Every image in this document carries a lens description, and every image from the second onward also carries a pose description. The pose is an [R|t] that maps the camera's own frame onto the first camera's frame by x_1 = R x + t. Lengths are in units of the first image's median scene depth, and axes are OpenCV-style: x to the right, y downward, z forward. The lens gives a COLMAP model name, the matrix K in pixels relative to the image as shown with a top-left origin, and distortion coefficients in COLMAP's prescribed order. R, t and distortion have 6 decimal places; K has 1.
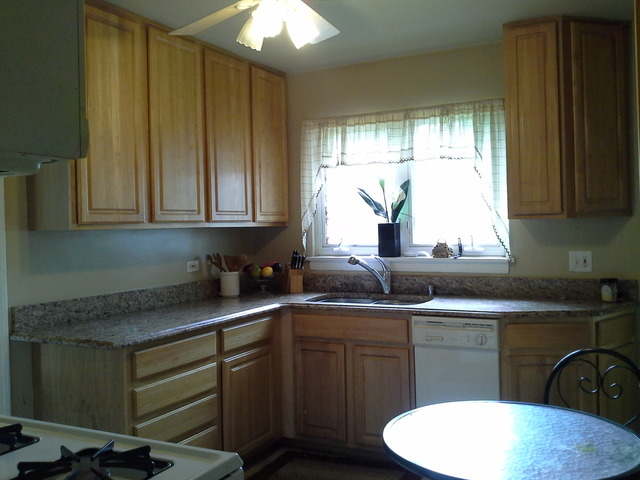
lens RADIAL K [[615.9, 0, 338.5], [0, 615.9, 225.8], [0, 0, 1]] dist [0.075150, -0.204112]
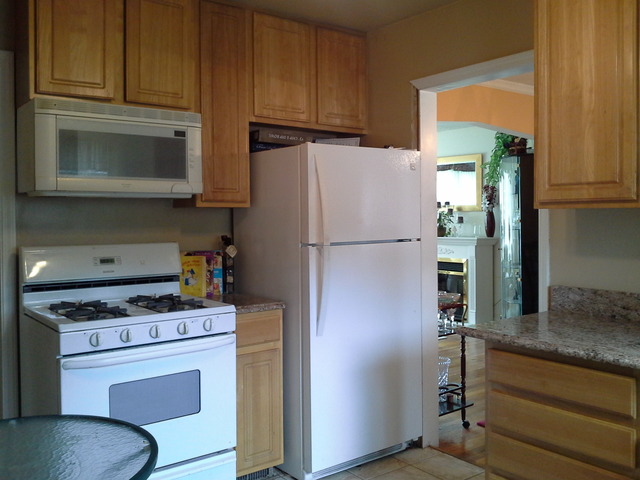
lens RADIAL K [[615.9, 0, 338.5], [0, 615.9, 225.8], [0, 0, 1]] dist [0.075150, -0.204112]
pose [[-0.420007, 0.041916, -0.906552, 0.516760], [0.016605, 0.999121, 0.038503, -0.007913], [0.907369, 0.001118, -0.420334, 1.098006]]
